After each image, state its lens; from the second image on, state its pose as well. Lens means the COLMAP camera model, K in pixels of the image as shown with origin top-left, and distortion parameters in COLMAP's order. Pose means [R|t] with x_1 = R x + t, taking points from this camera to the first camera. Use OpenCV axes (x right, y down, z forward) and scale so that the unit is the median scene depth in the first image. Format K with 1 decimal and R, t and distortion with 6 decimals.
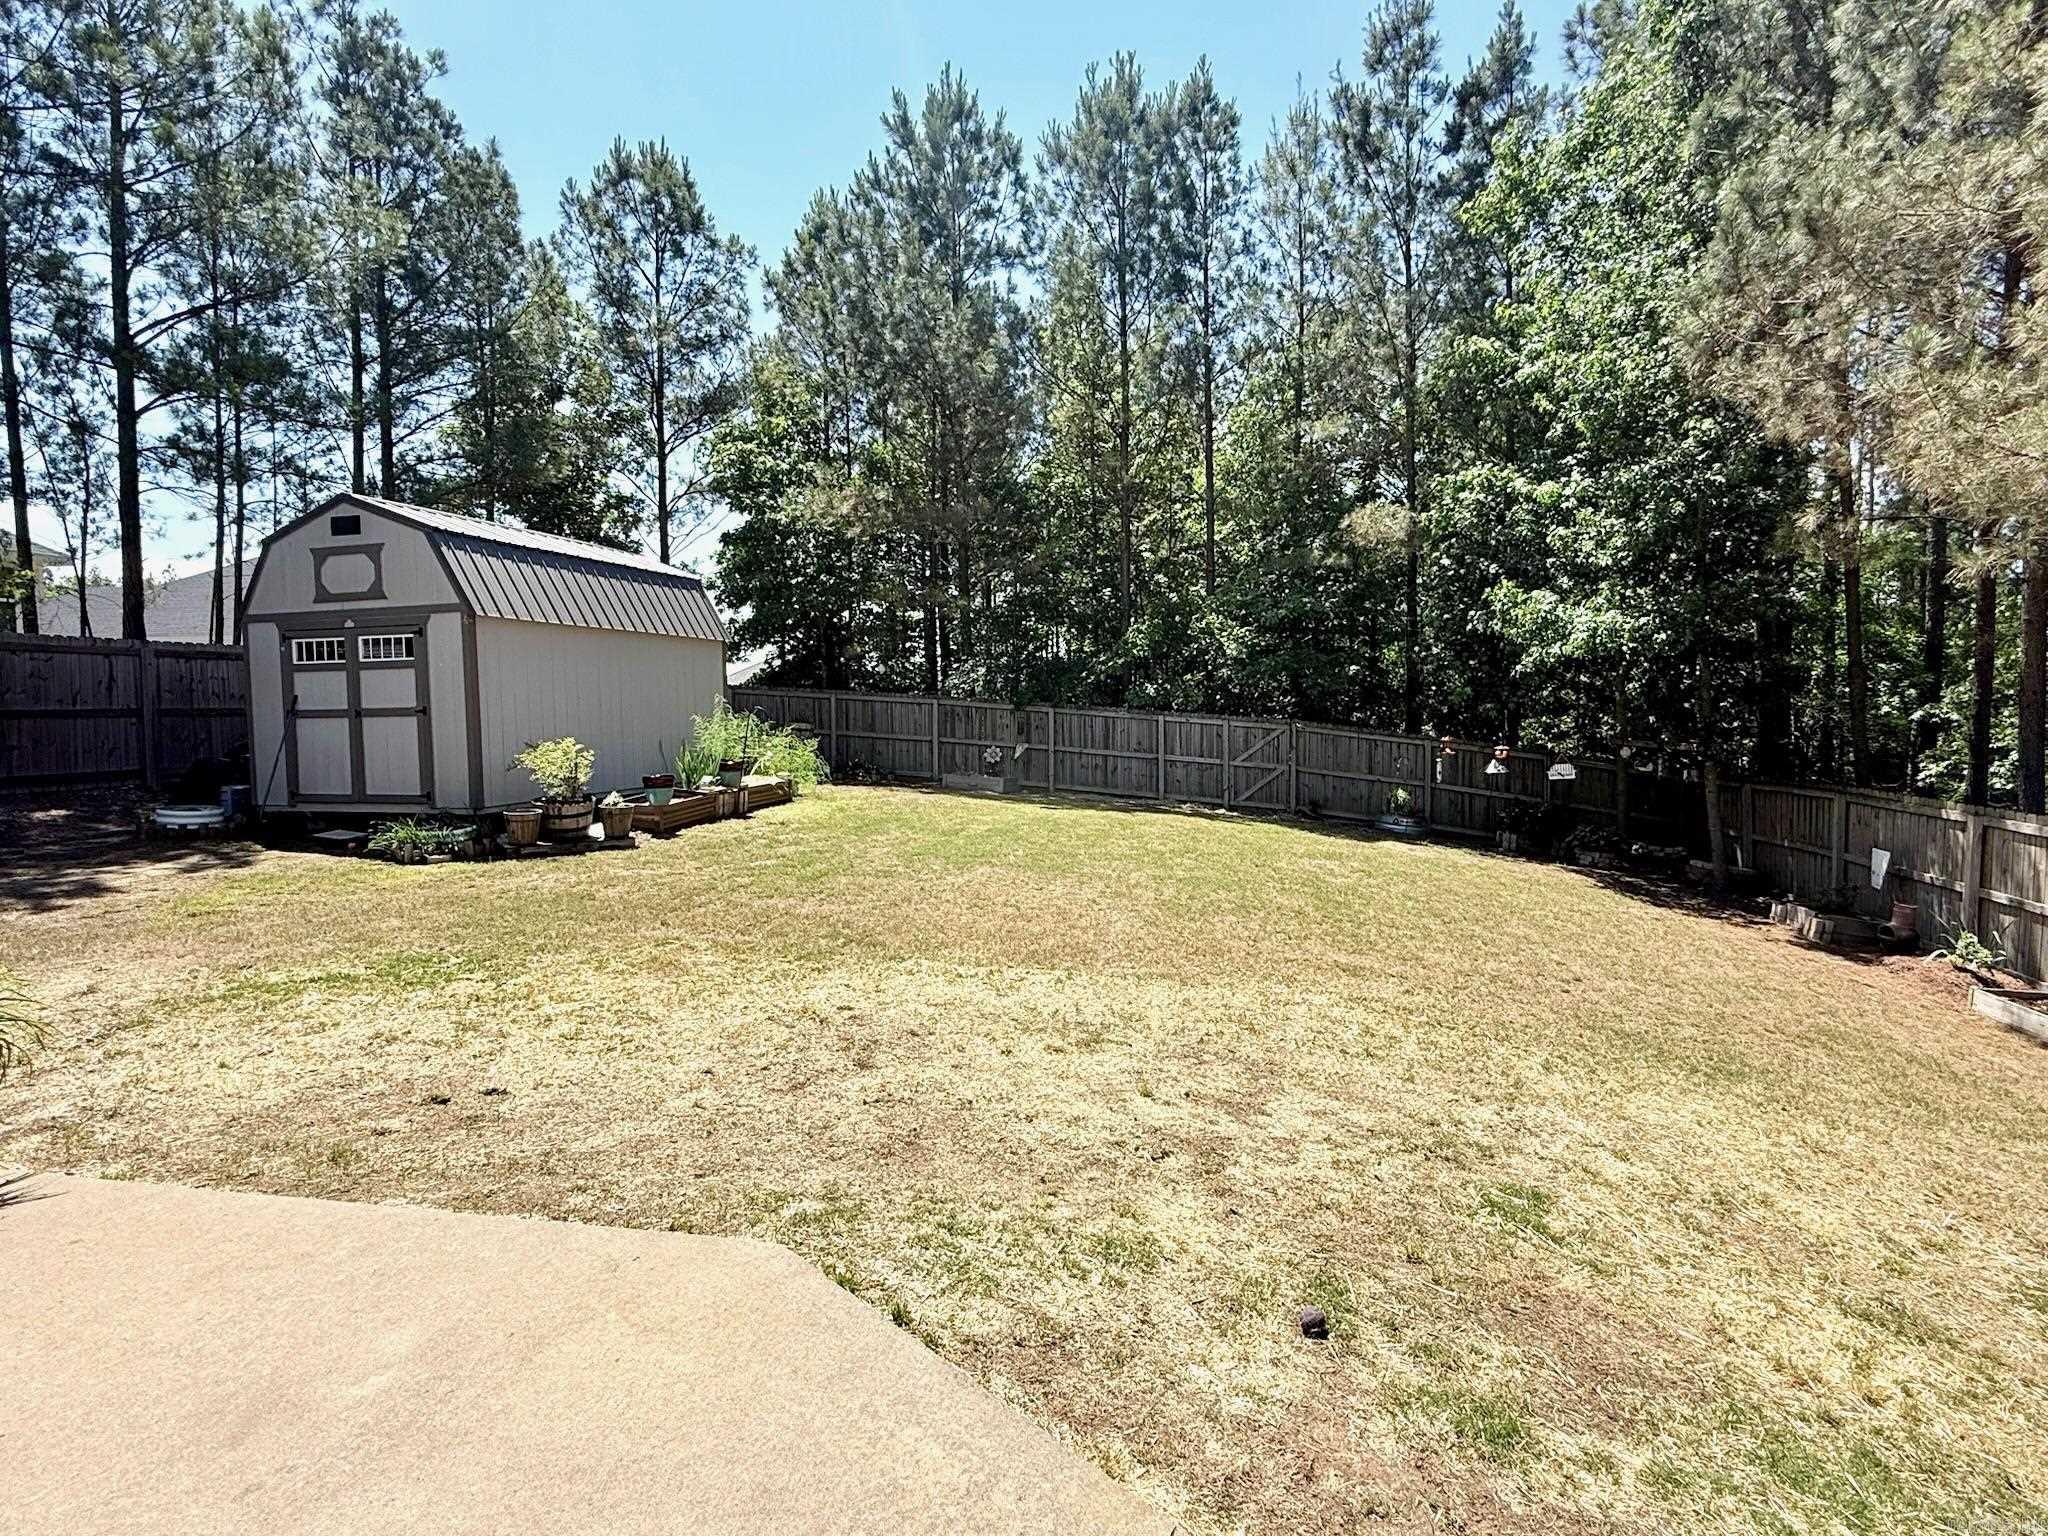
lens RADIAL K [[1040.6, 0, 1023.8], [0, 1040.6, 751.4], [0, 0, 1]] dist [0.003644, -0.002408]
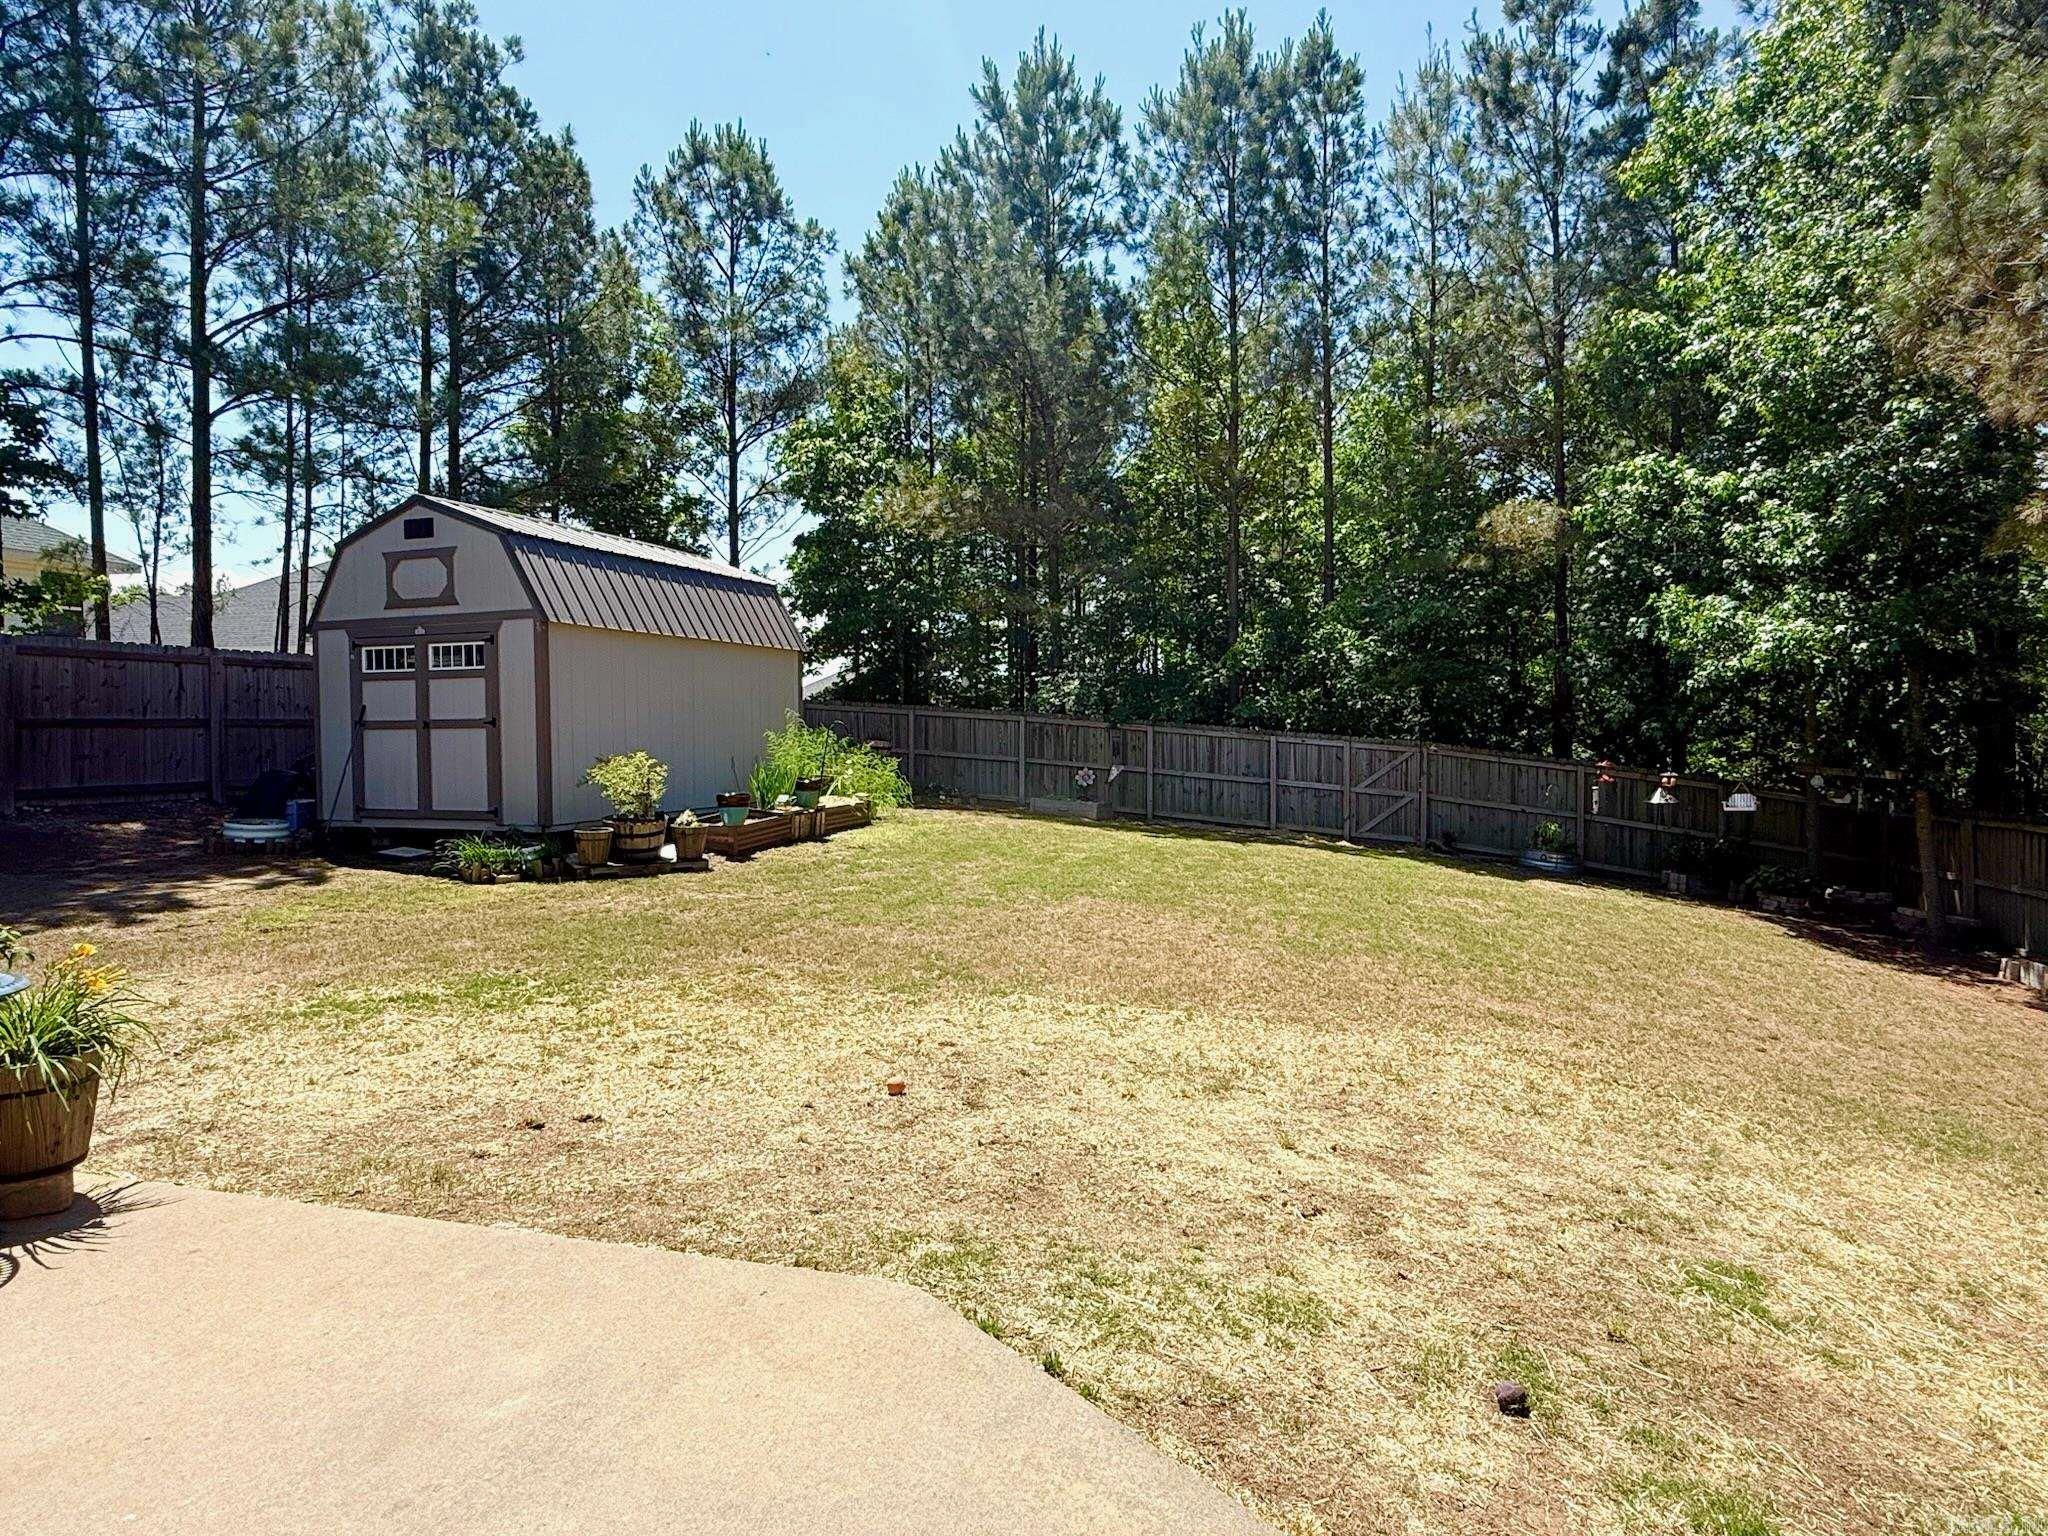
lens RADIAL K [[1147.3, 0, 1023.8], [0, 1147.3, 750.4], [0, 0, 1]] dist [0.000017, 0.000461]
pose [[0.997178, 0.008589, -0.074574, -0.012658], [-0.010302, 0.999691, -0.022618, 0.004080], [0.074357, 0.023323, 0.996959, -0.003601]]
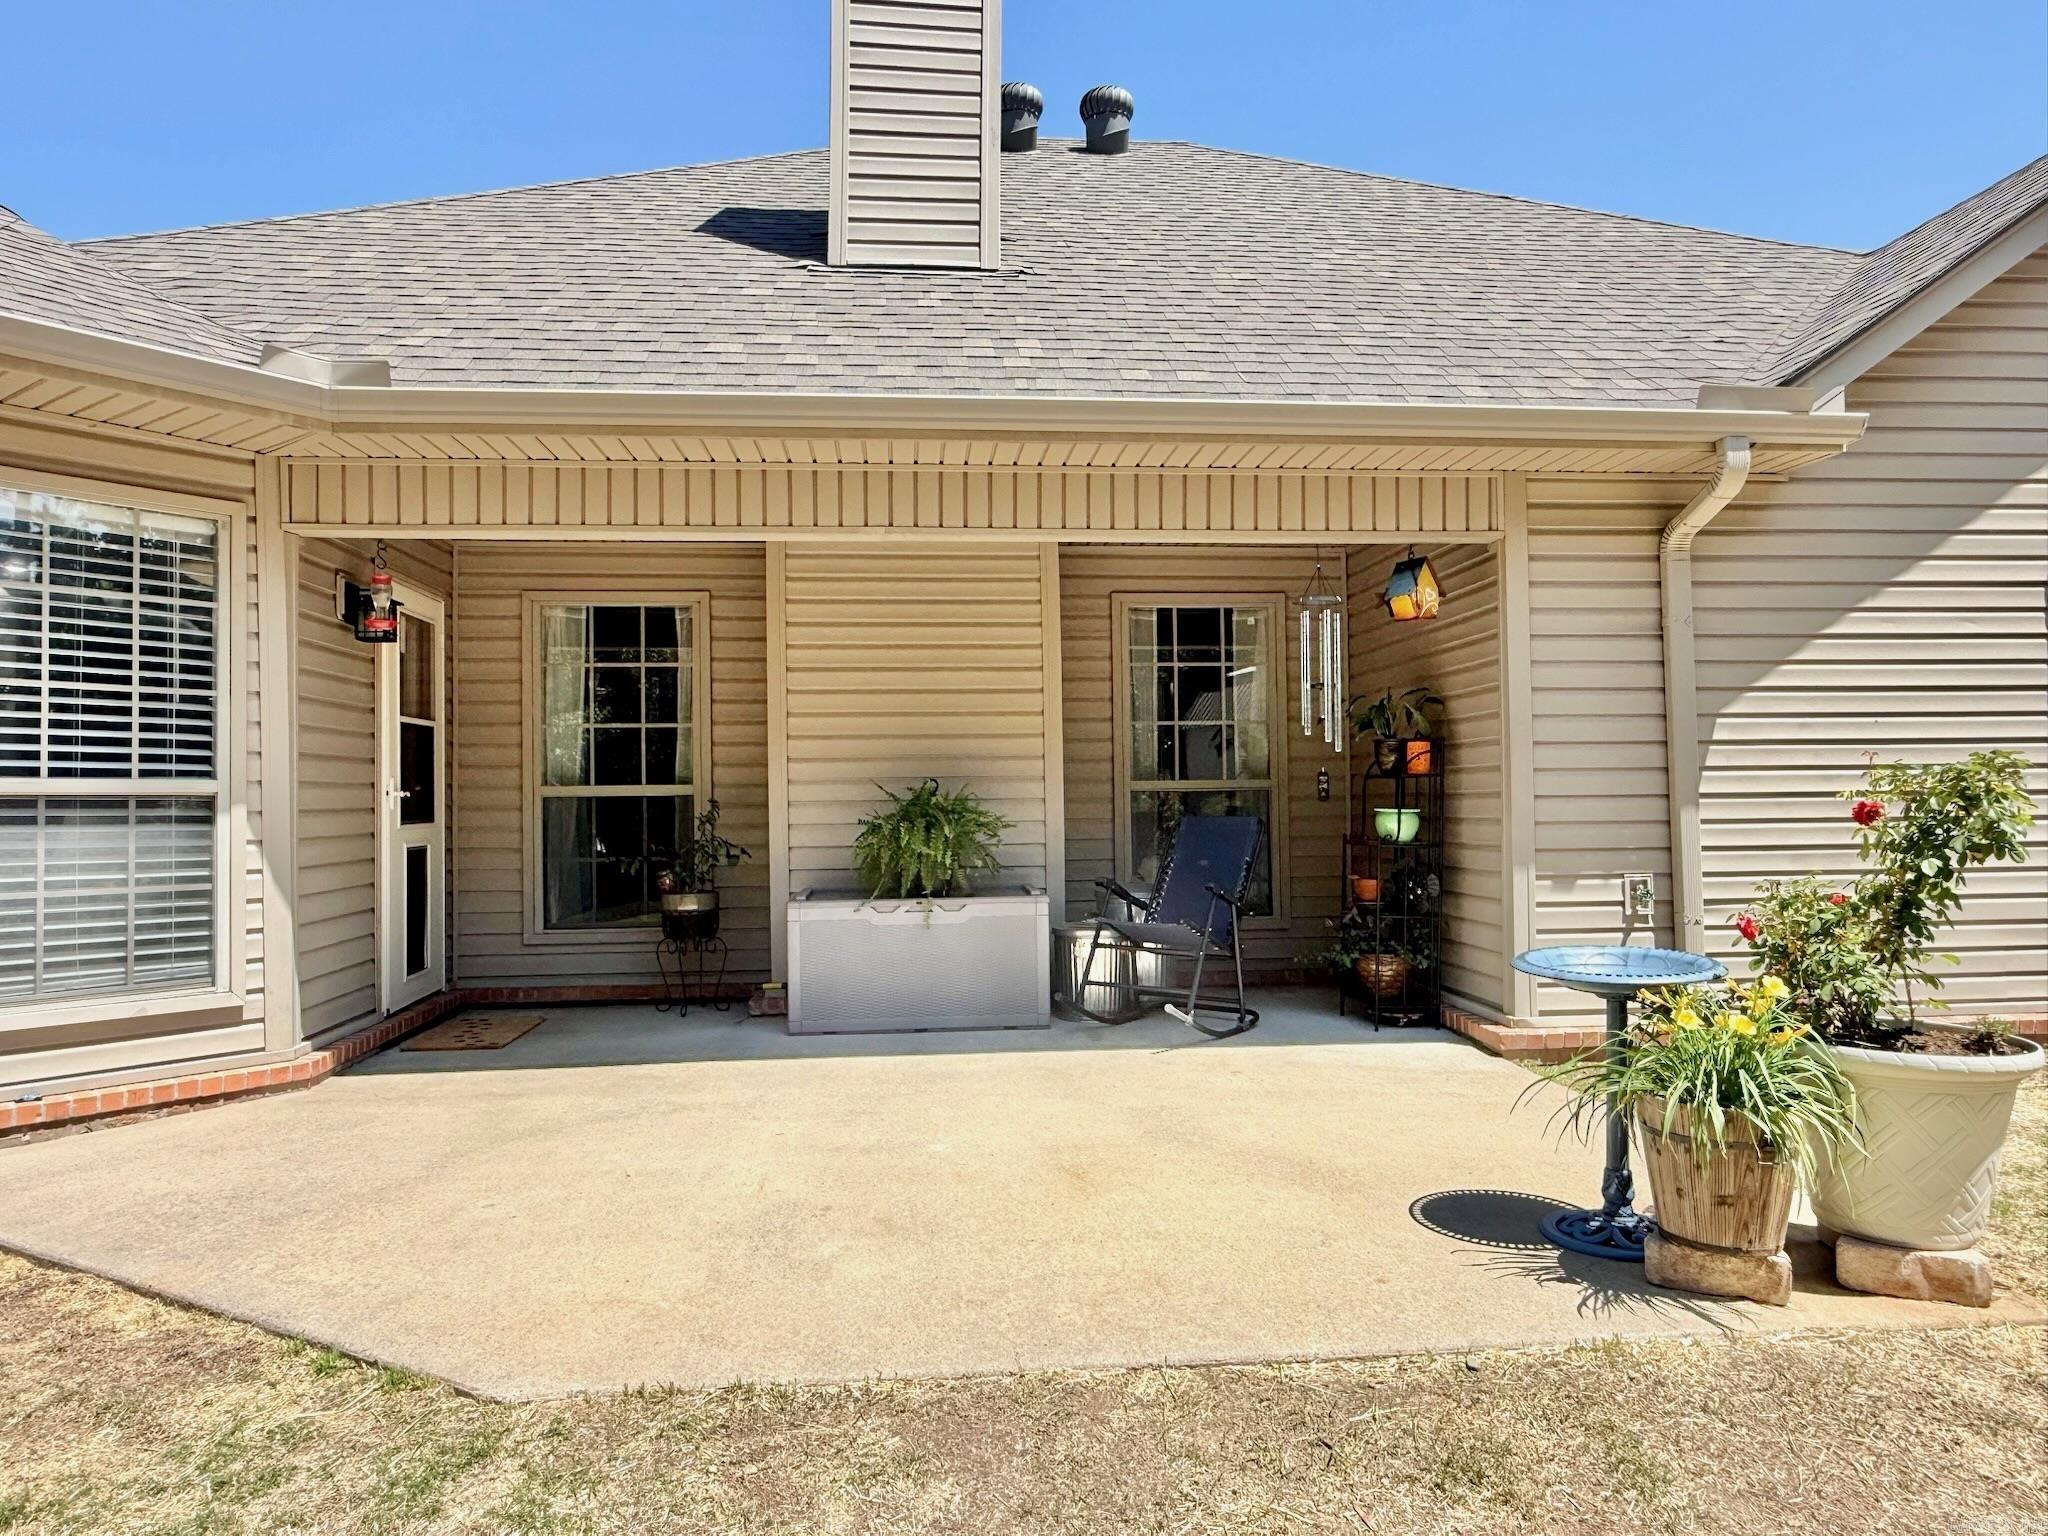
lens RADIAL K [[1342.7, 0, 1022.6], [0, 1342.7, 765.6], [0, 0, 1]] dist [0.000060, 0.001724]
pose [[-0.956483, 0.010830, -0.291586, -0.060981], [0.005206, 0.999785, 0.020058, 0.004563], [0.291741, 0.017667, -0.956334, 0.389239]]
